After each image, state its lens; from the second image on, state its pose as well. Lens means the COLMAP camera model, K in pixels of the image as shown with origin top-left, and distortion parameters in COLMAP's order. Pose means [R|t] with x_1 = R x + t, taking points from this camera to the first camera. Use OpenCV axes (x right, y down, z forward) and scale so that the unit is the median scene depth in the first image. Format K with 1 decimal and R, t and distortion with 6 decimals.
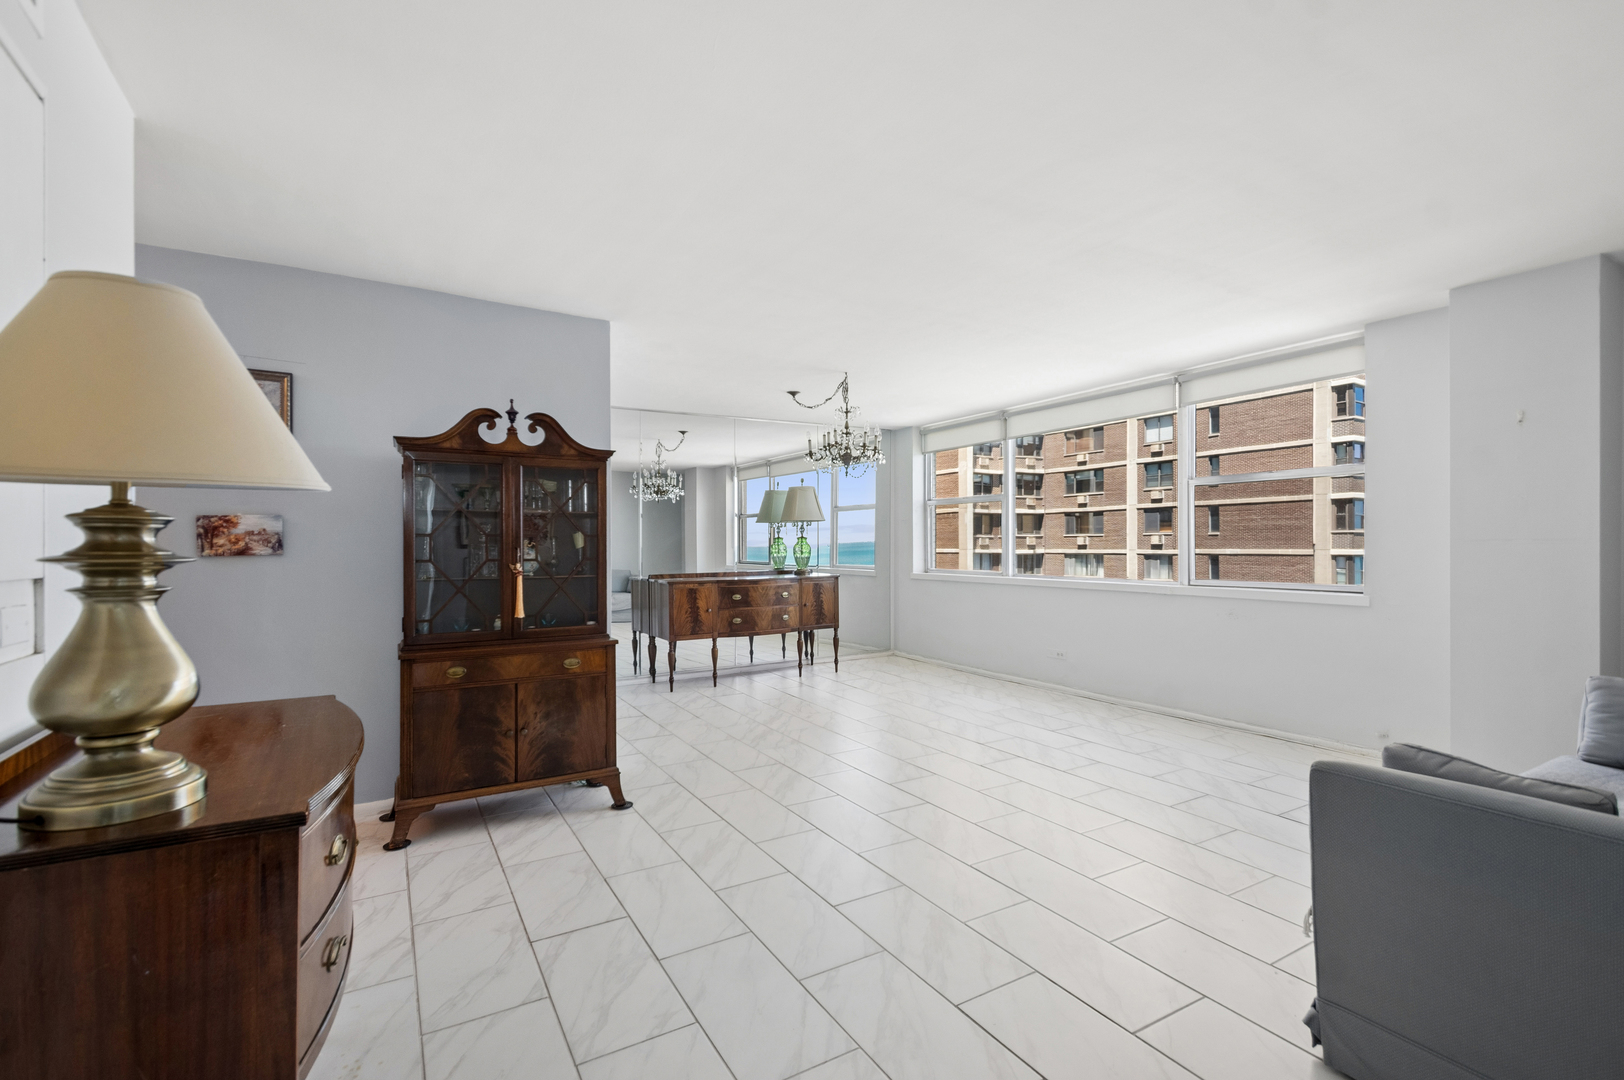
lens RADIAL K [[728.4, 0, 804.8], [0, 728.4, 551.1], [0, 0, 1]] dist [0.010137, -0.000995]
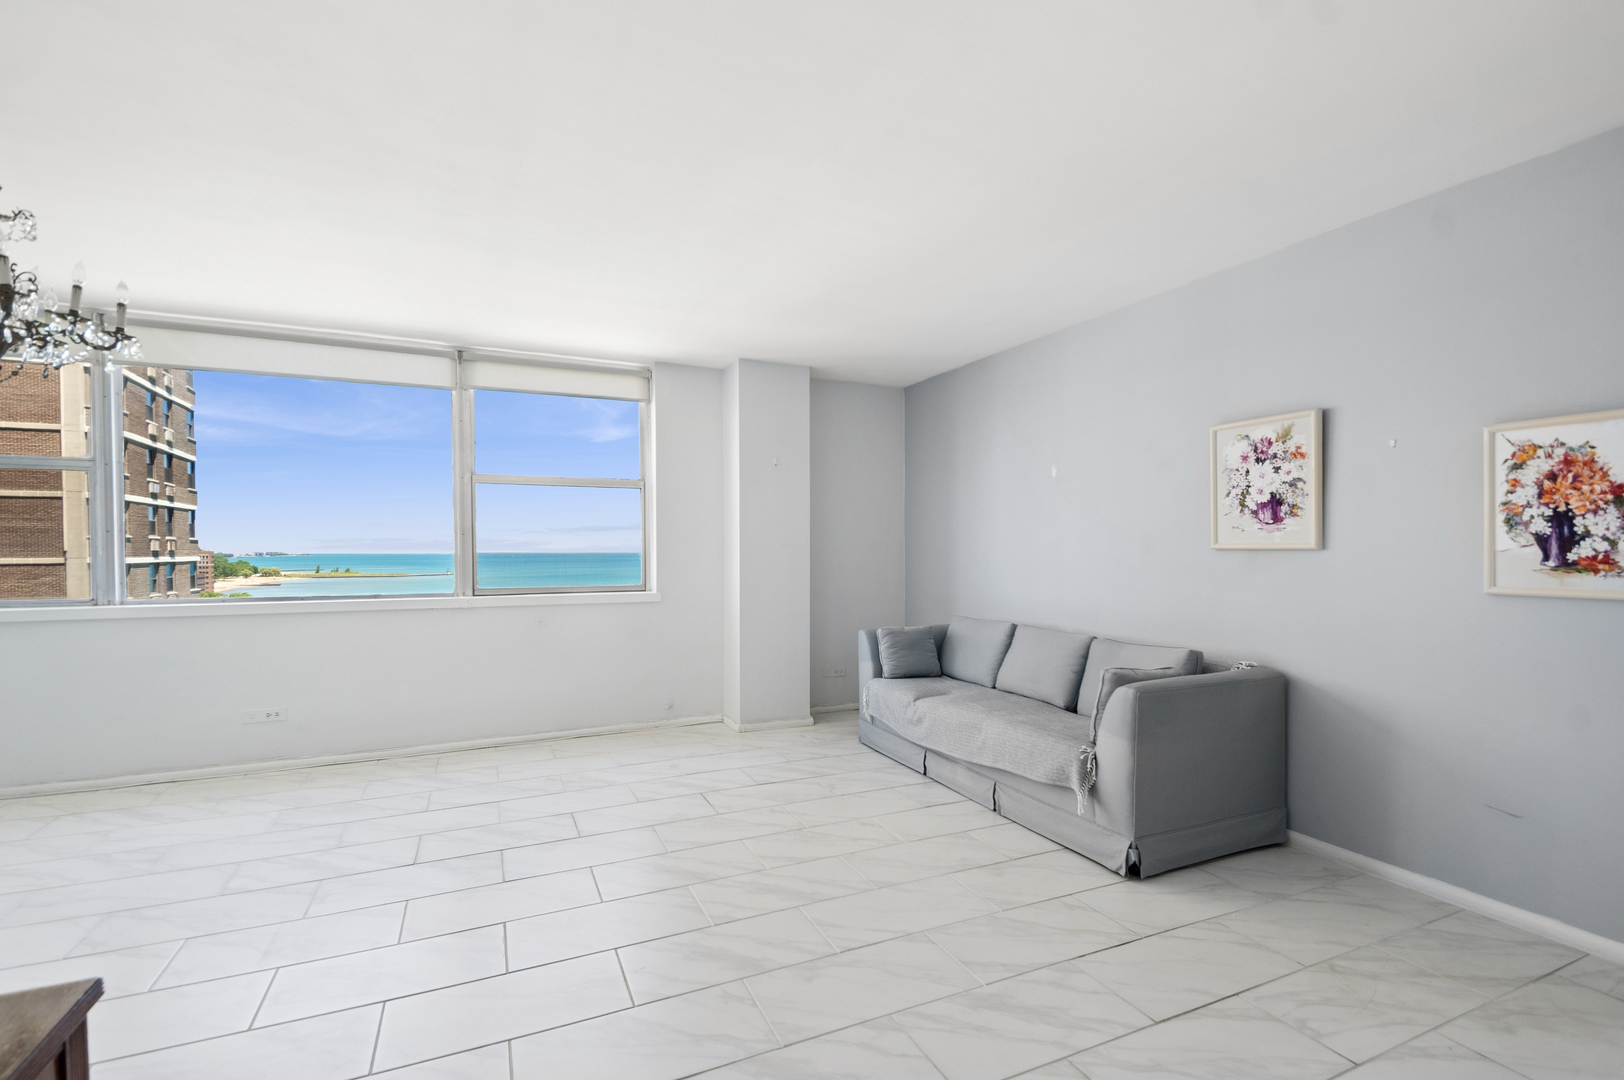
lens RADIAL K [[728.4, 0, 804.8], [0, 728.4, 551.1], [0, 0, 1]] dist [0.010137, -0.000995]
pose [[0.108500, -0.005751, 0.994080, -0.288364], [0.014487, 0.999886, 0.004203, -0.004491], [-0.993991, 0.013945, 0.108571, 0.483314]]
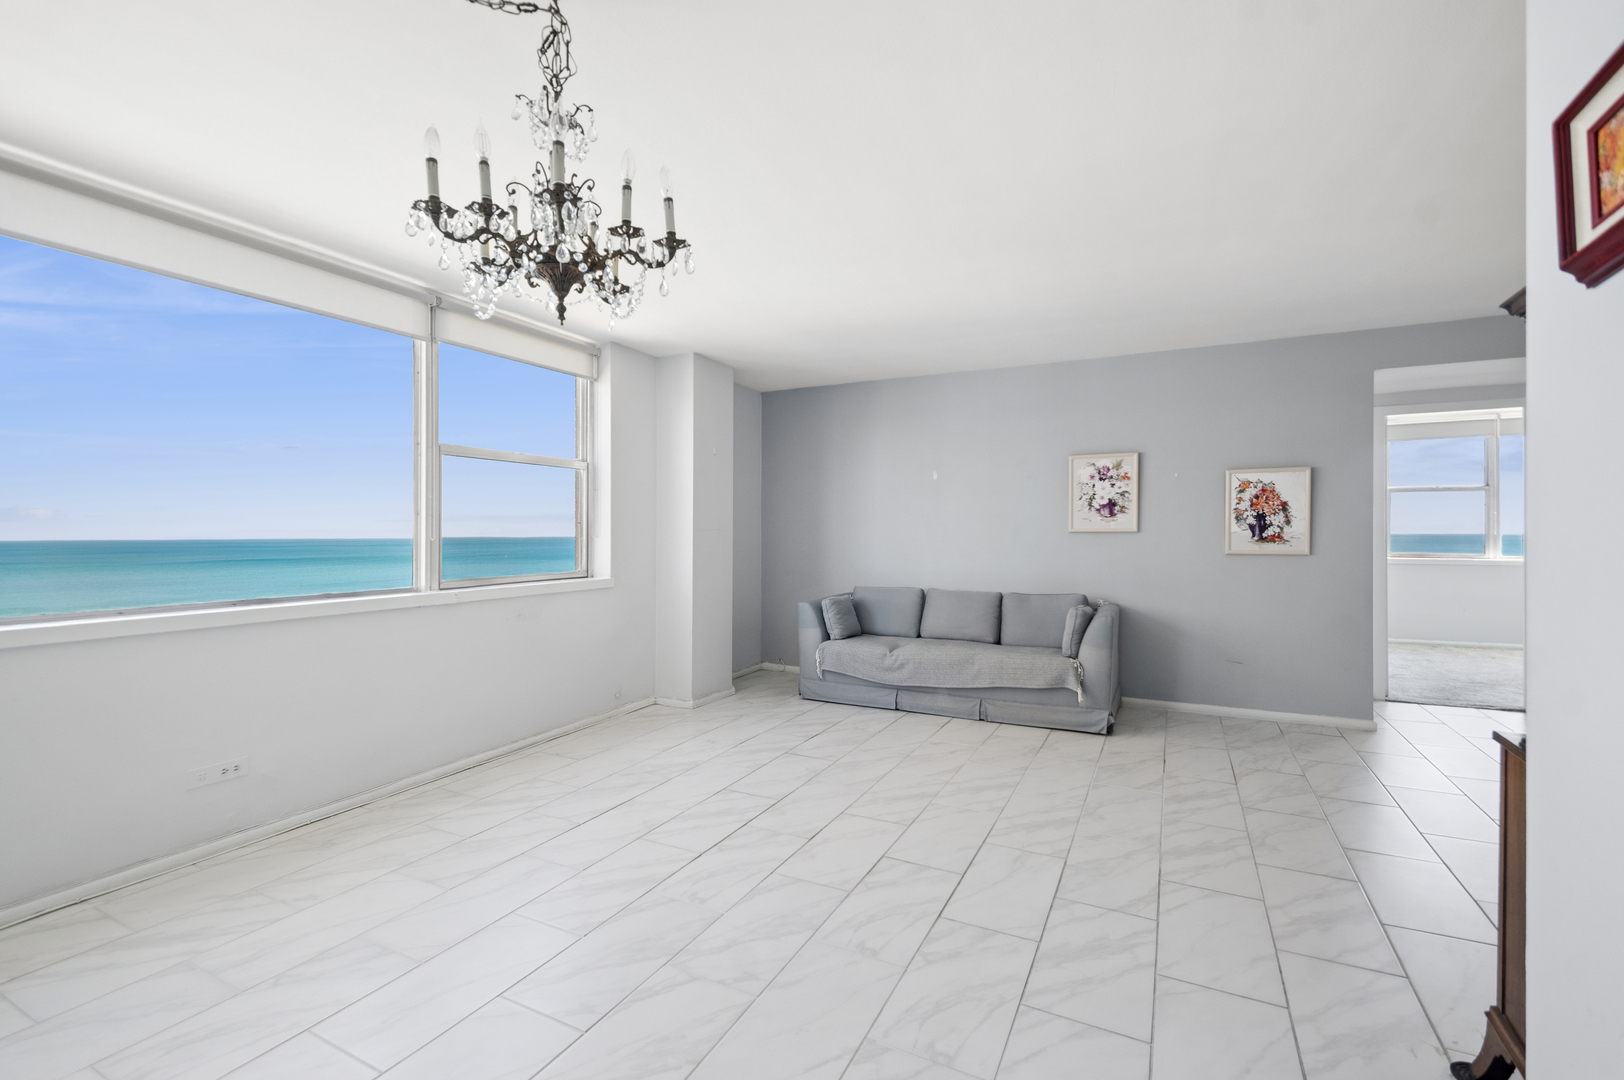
lens RADIAL K [[706.2, 0, 811.2], [0, 706.2, 525.1], [0, 0, 1]] dist [0.013451, -0.000277]
pose [[-0.533400, 0.011019, 0.845791, -0.260284], [0.013825, 0.999895, -0.004308, -0.009009], [-0.845750, 0.009395, -0.533497, 1.011354]]
